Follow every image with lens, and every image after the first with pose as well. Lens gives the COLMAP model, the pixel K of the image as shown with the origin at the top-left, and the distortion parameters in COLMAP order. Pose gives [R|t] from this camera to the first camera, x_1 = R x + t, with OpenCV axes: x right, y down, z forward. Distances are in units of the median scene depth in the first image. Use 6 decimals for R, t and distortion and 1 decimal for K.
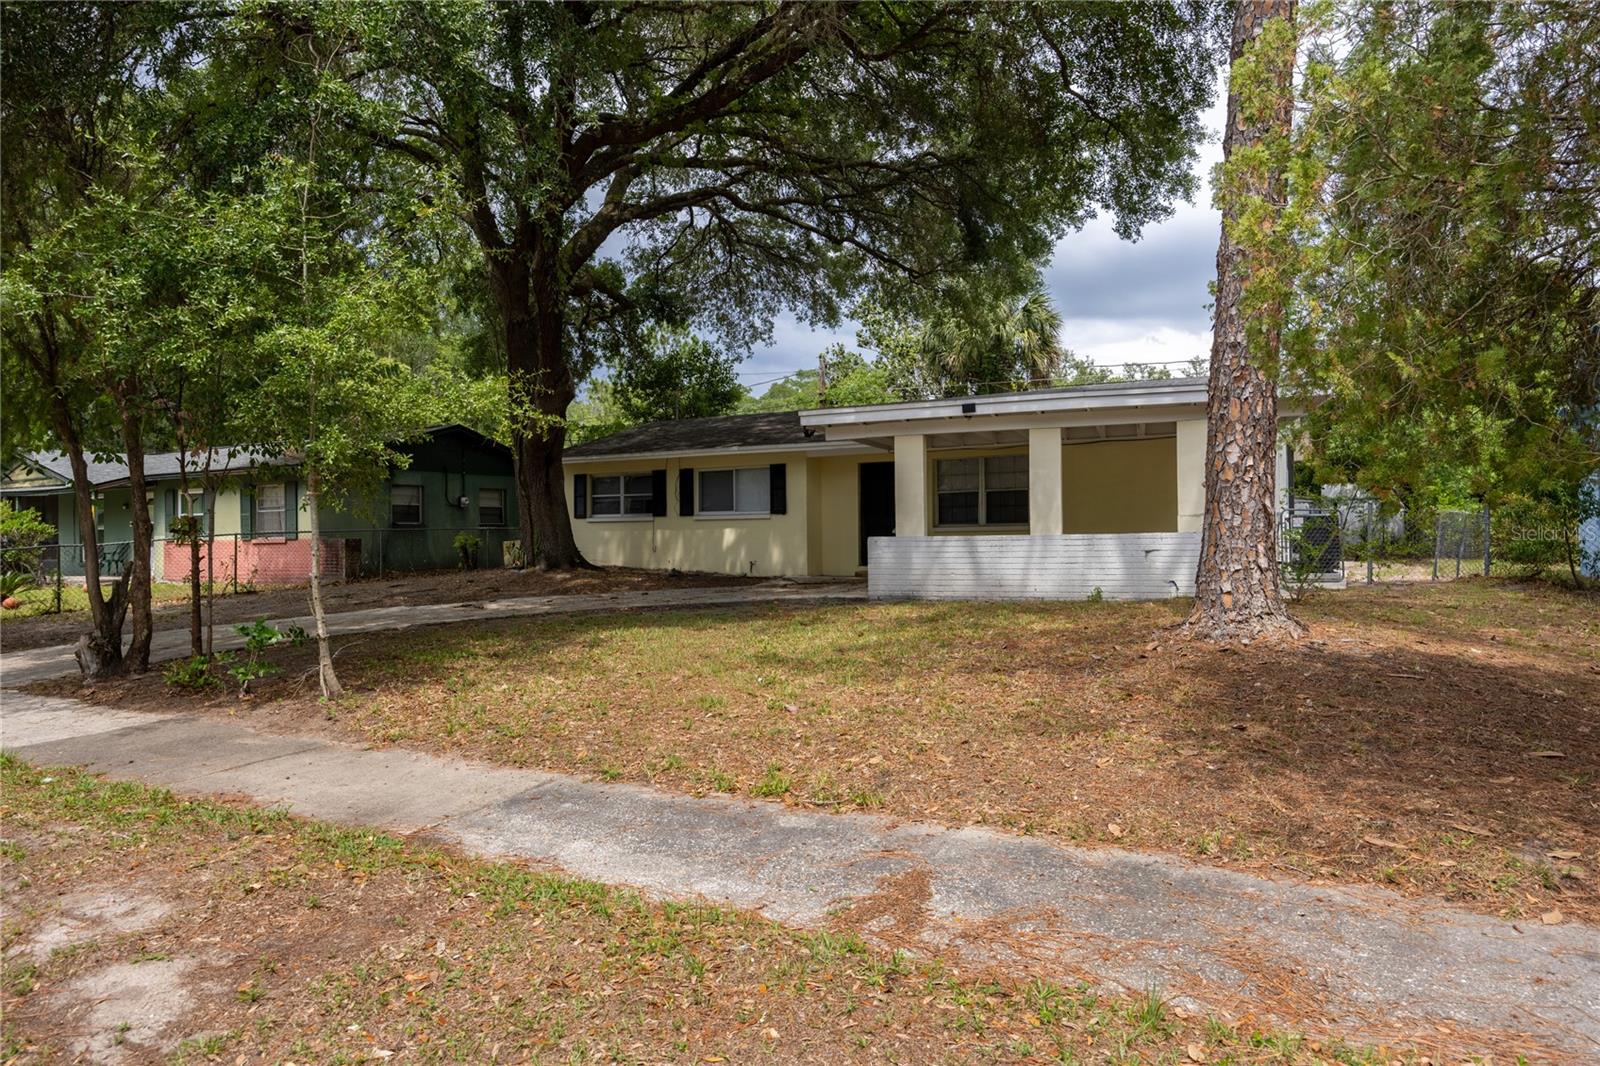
lens RADIAL K [[980.4, 0, 800.0], [0, 980.4, 533.0], [0, 0, 1]] dist [-0.000766, -0.005611]
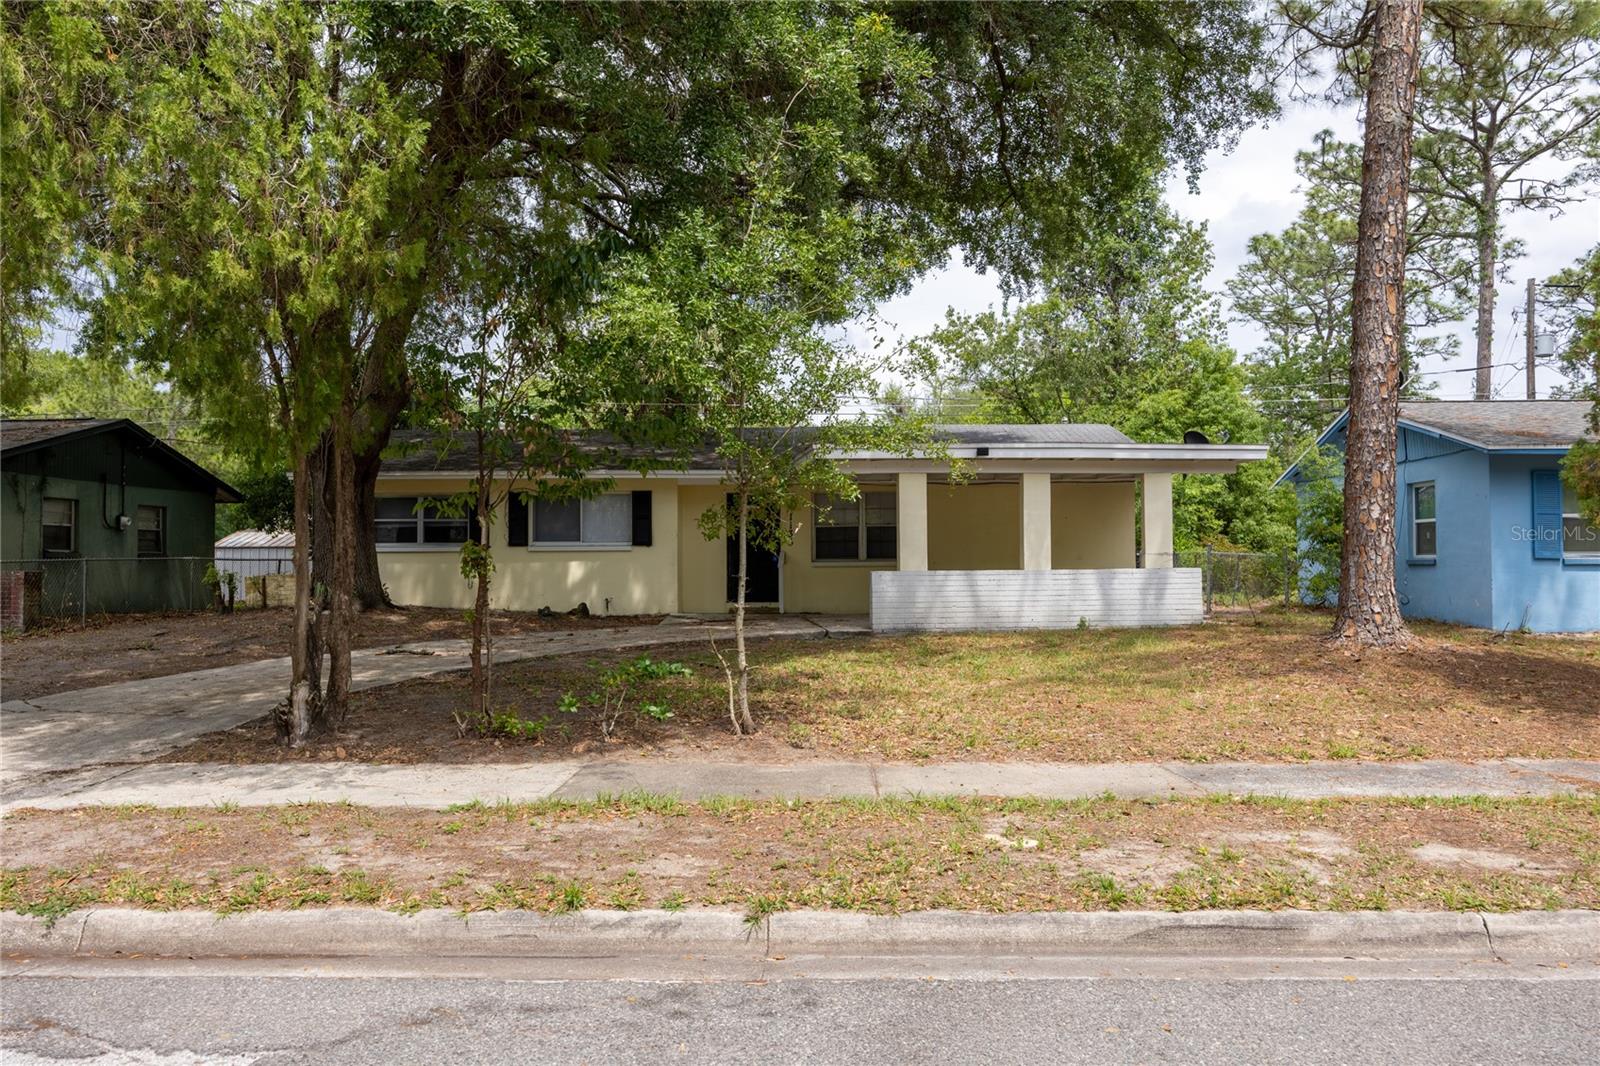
lens RADIAL K [[1186.1, 0, 800.0], [0, 1186.1, 533.0], [0, 0, 1]] dist [0.002146, 0.000200]
pose [[0.887058, 0.018966, 0.461268, -0.397456], [-0.005204, 0.999503, -0.031088, 0.002050], [-0.461628, 0.025176, 0.886716, -0.037111]]
